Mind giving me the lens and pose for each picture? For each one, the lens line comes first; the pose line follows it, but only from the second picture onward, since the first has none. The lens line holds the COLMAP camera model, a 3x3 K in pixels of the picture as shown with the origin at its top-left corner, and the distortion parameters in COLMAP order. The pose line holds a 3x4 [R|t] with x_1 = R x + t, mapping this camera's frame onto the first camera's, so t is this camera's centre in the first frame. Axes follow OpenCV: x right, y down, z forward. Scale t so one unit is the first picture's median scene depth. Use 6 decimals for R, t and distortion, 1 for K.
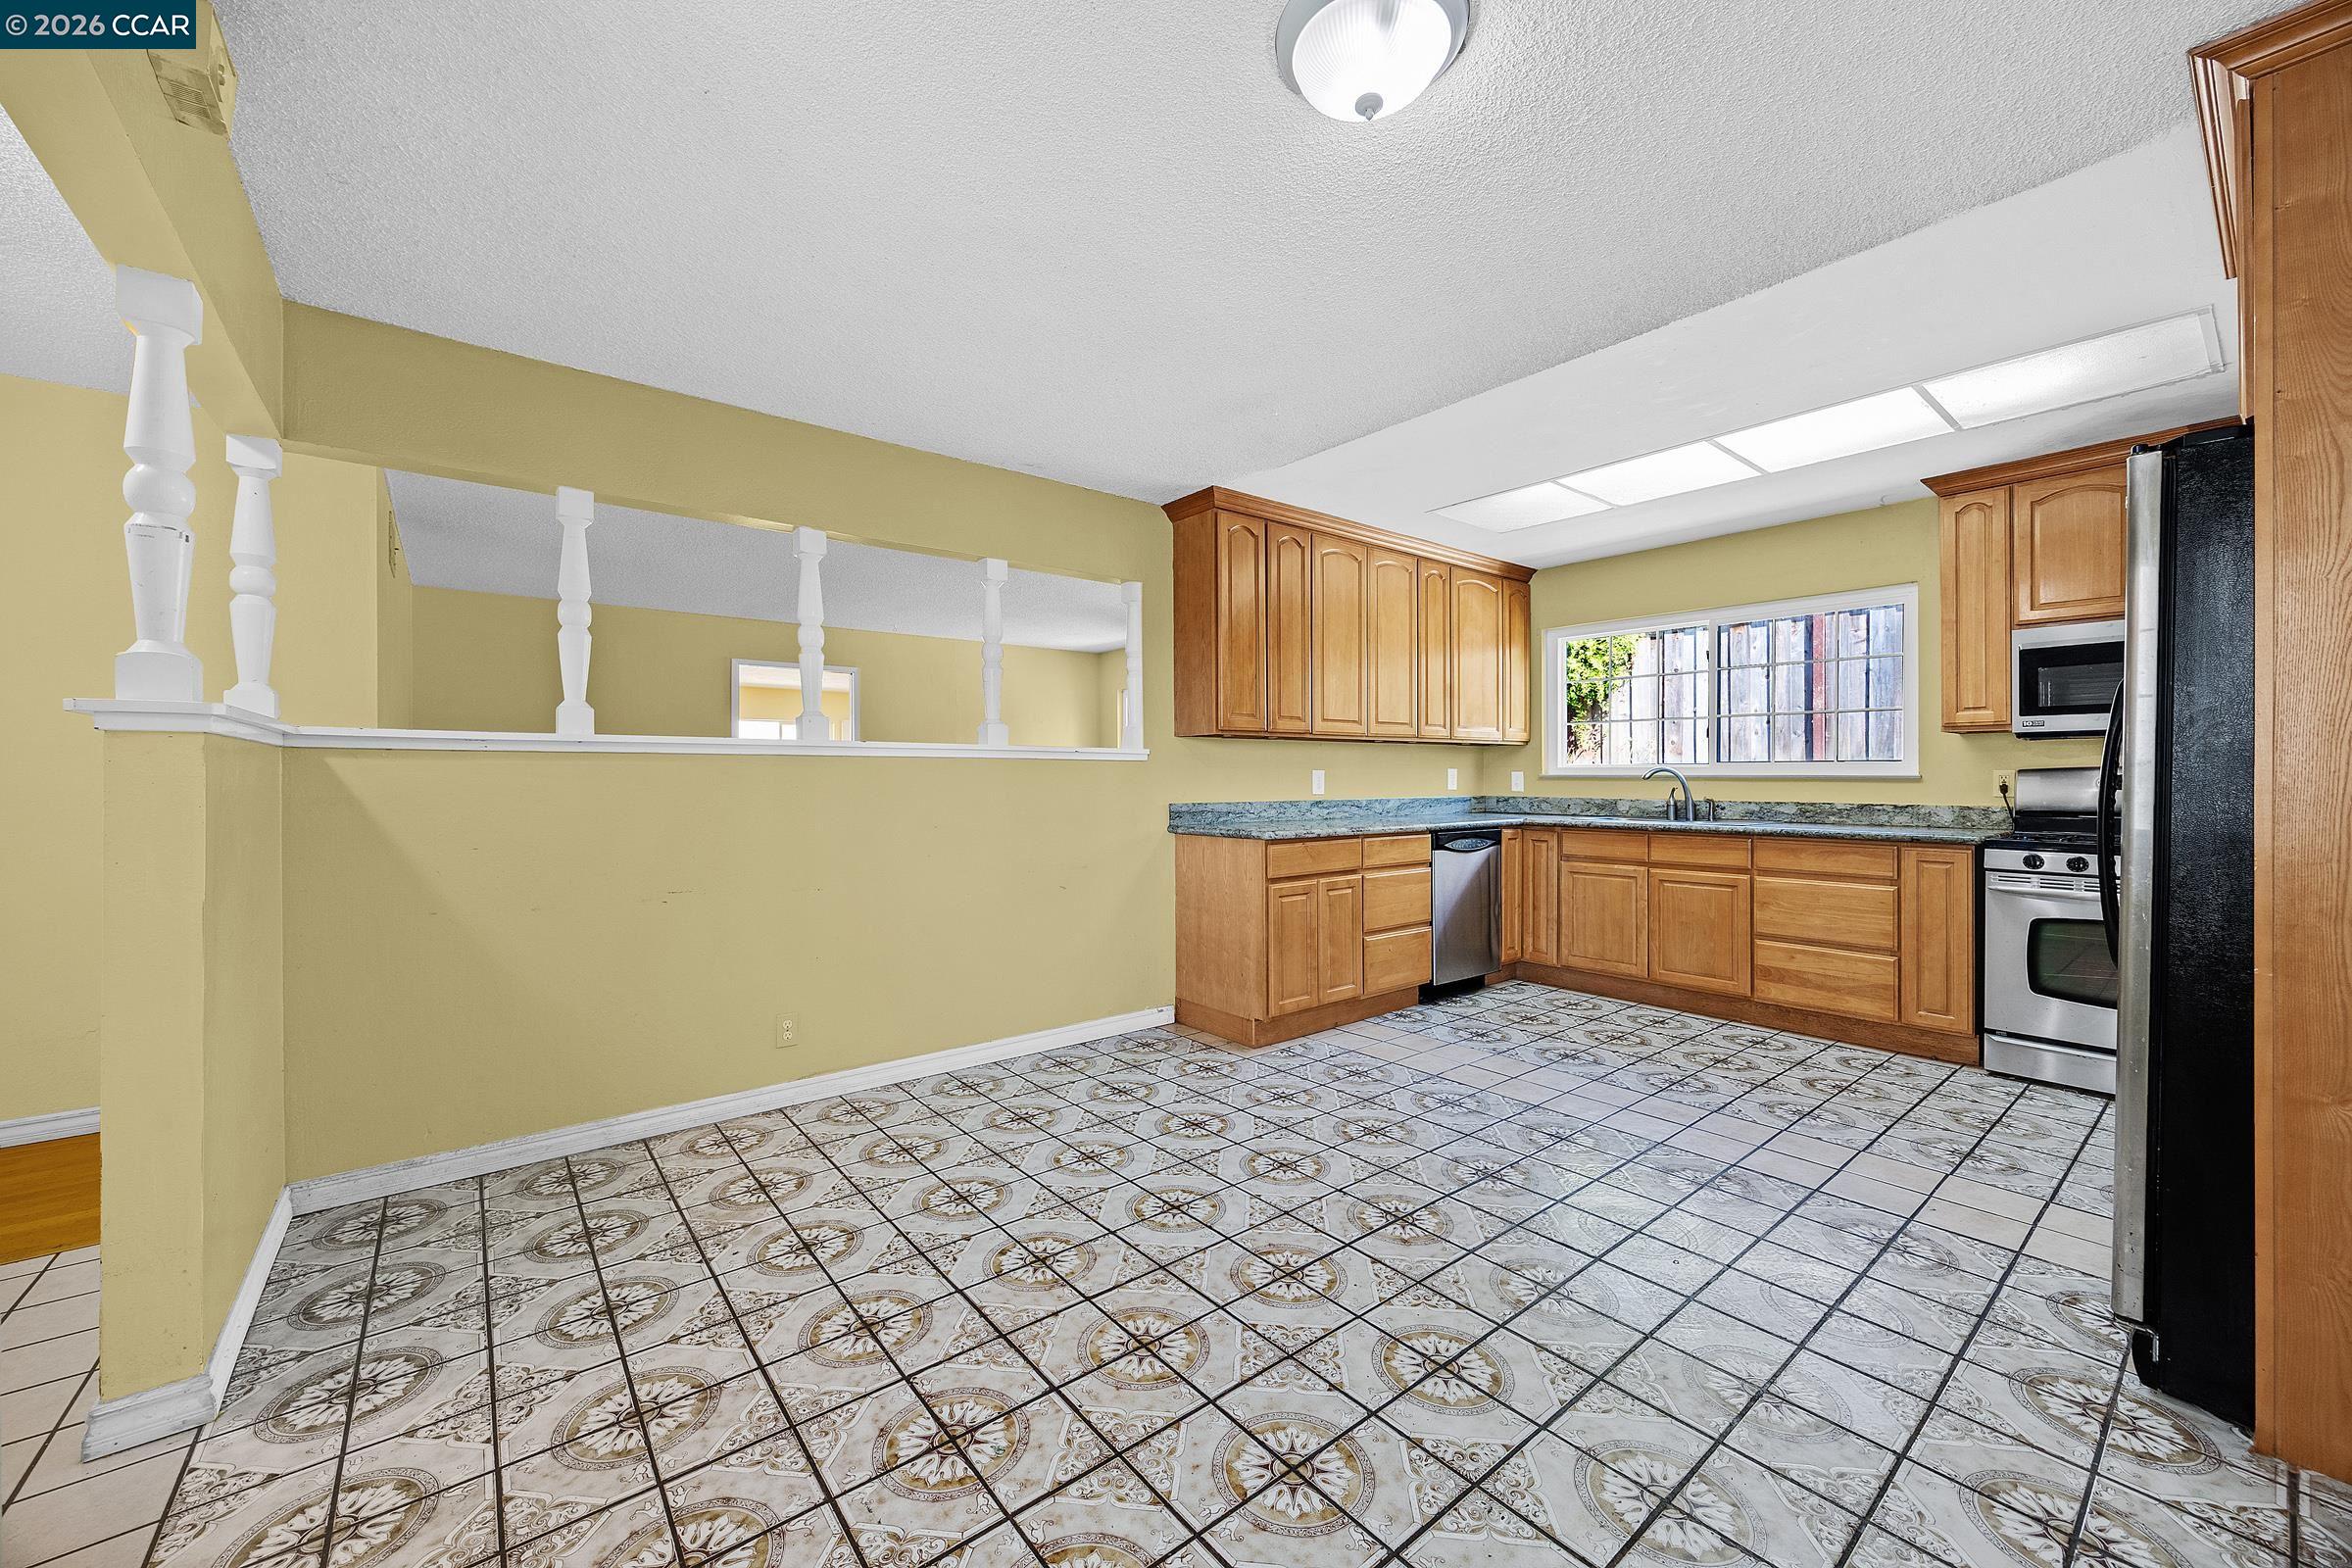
lens RADIAL K [[897.5, 0, 1175.6], [0, 897.5, 780.6], [0, 0, 1]] dist [0.000632, -0.000360]
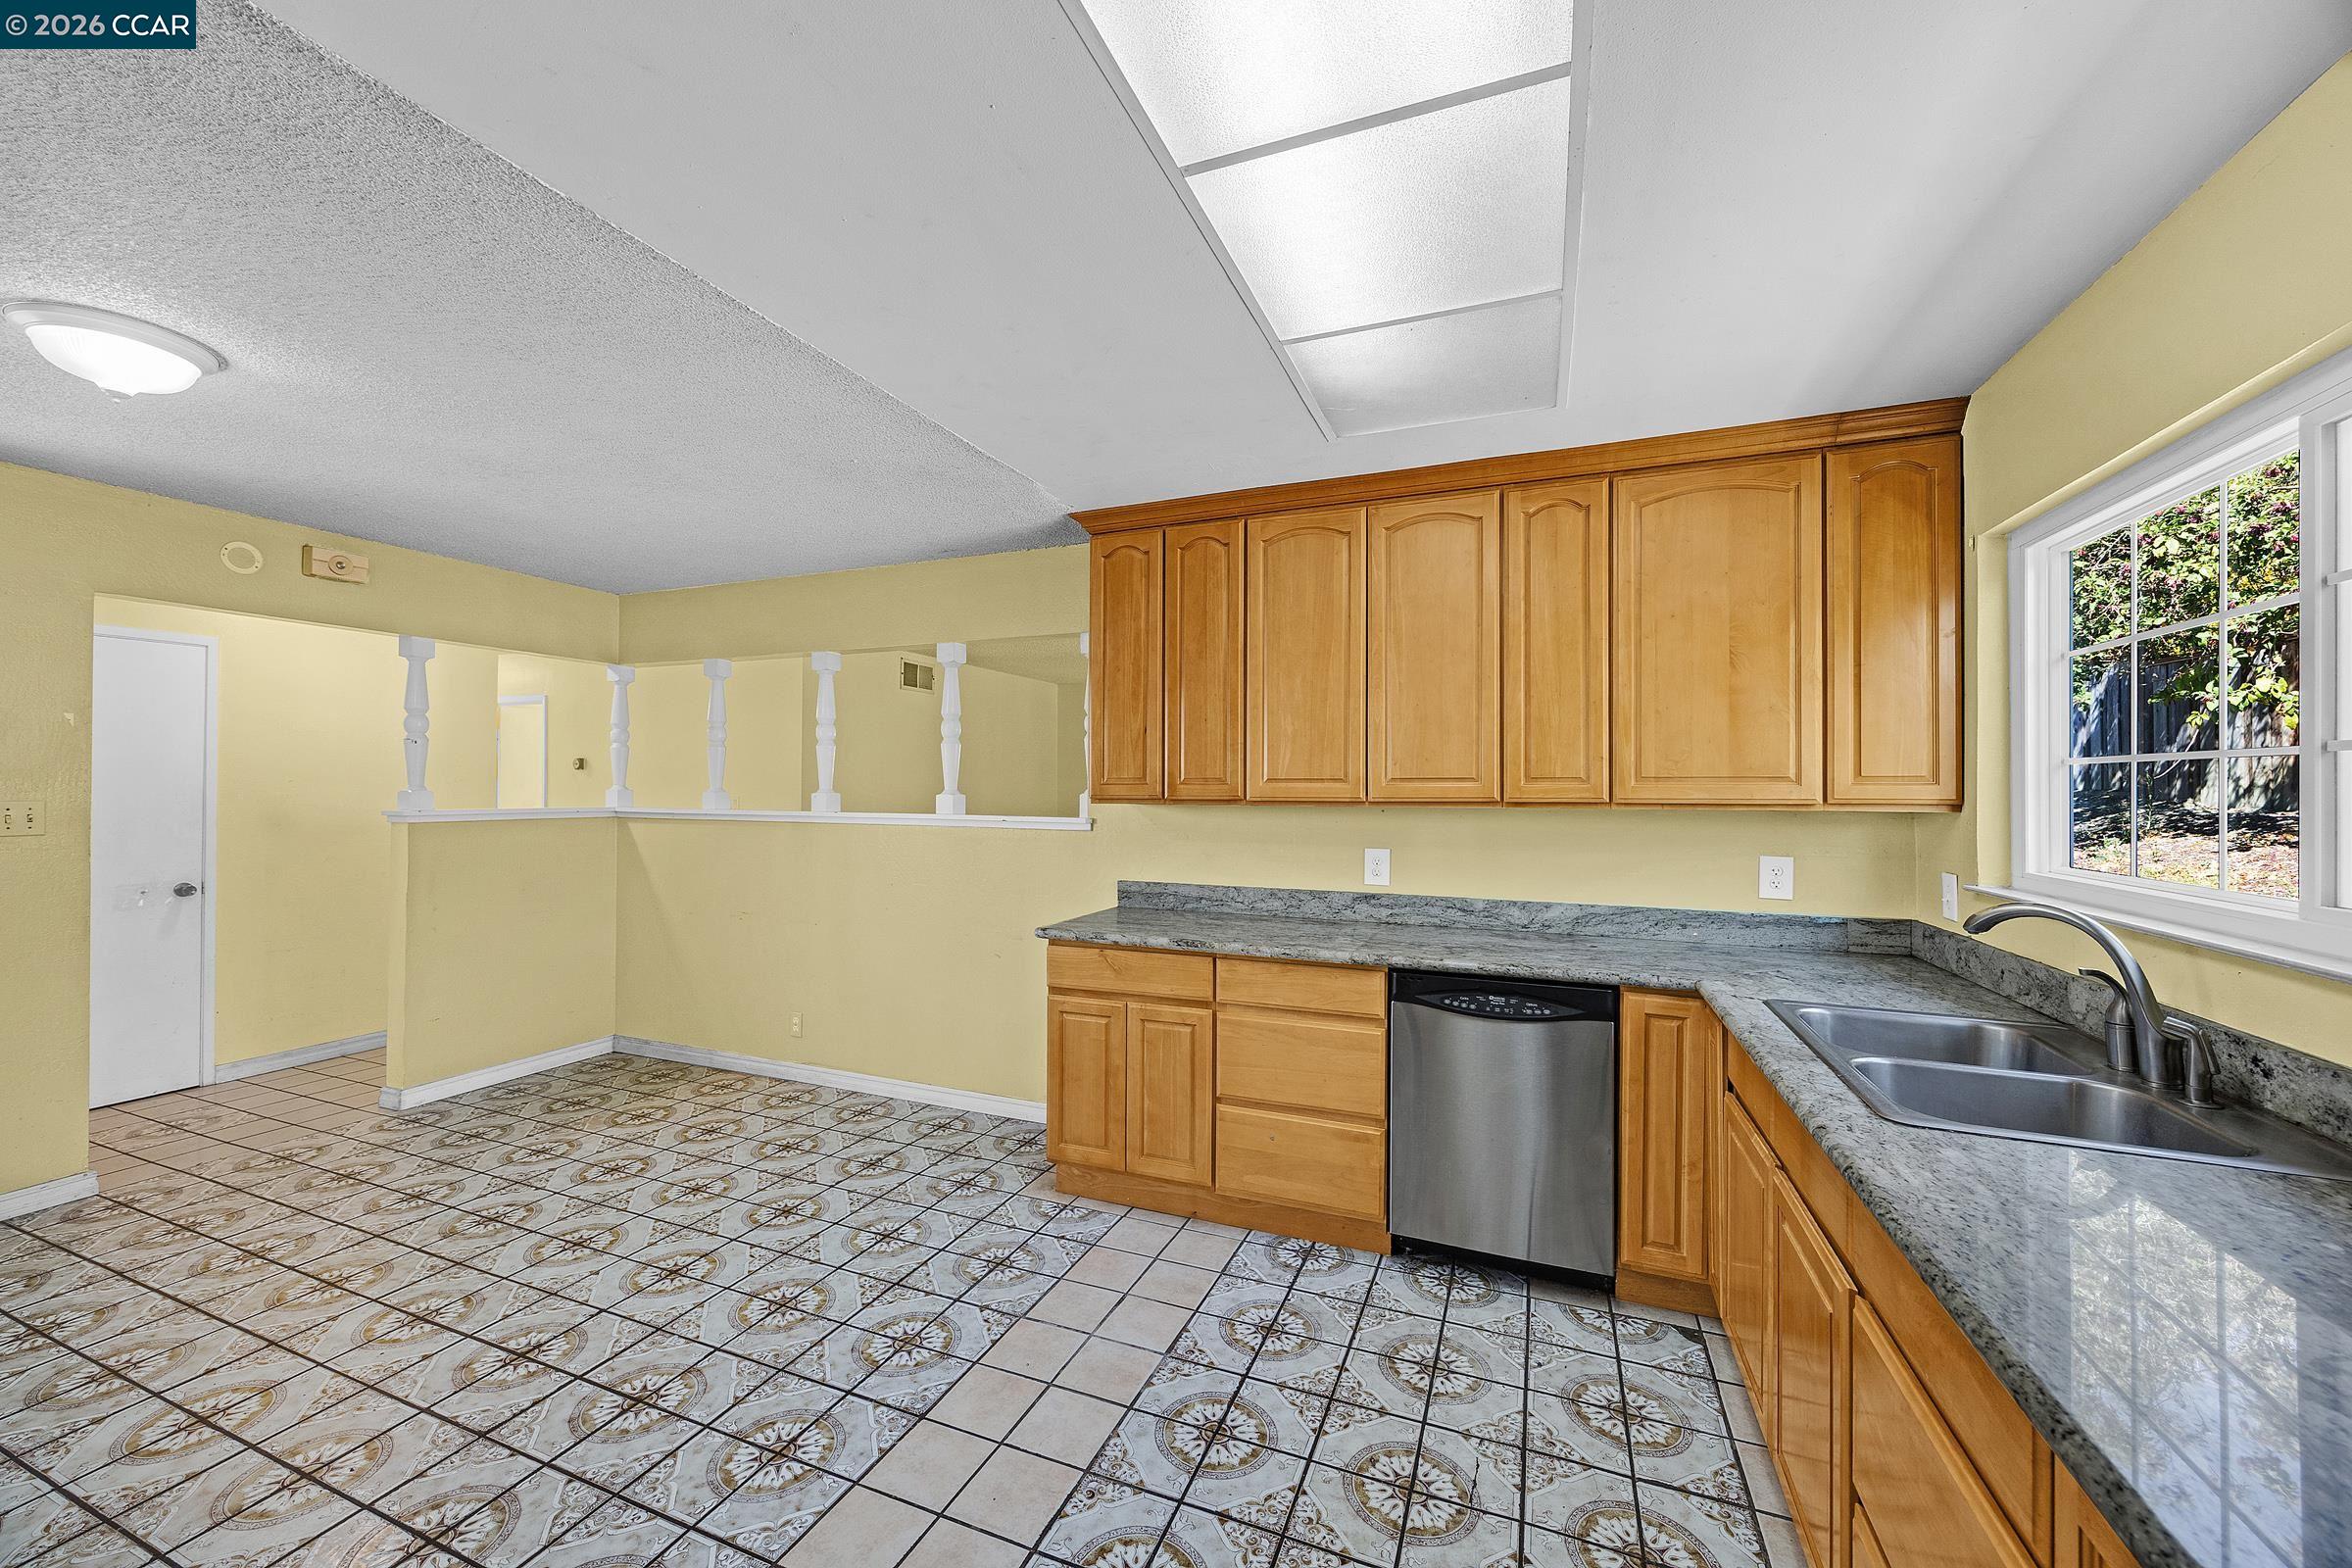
lens RADIAL K [[897.5, 0, 1172.5], [0, 897.5, 785.2], [0, 0, 1]] dist [0.000632, -0.000360]
pose [[0.484812, -0.000798, -0.874618, 1.109756], [-0.009715, 0.999933, -0.006297, -0.088139], [0.874564, 0.011550, 0.484772, 0.895050]]
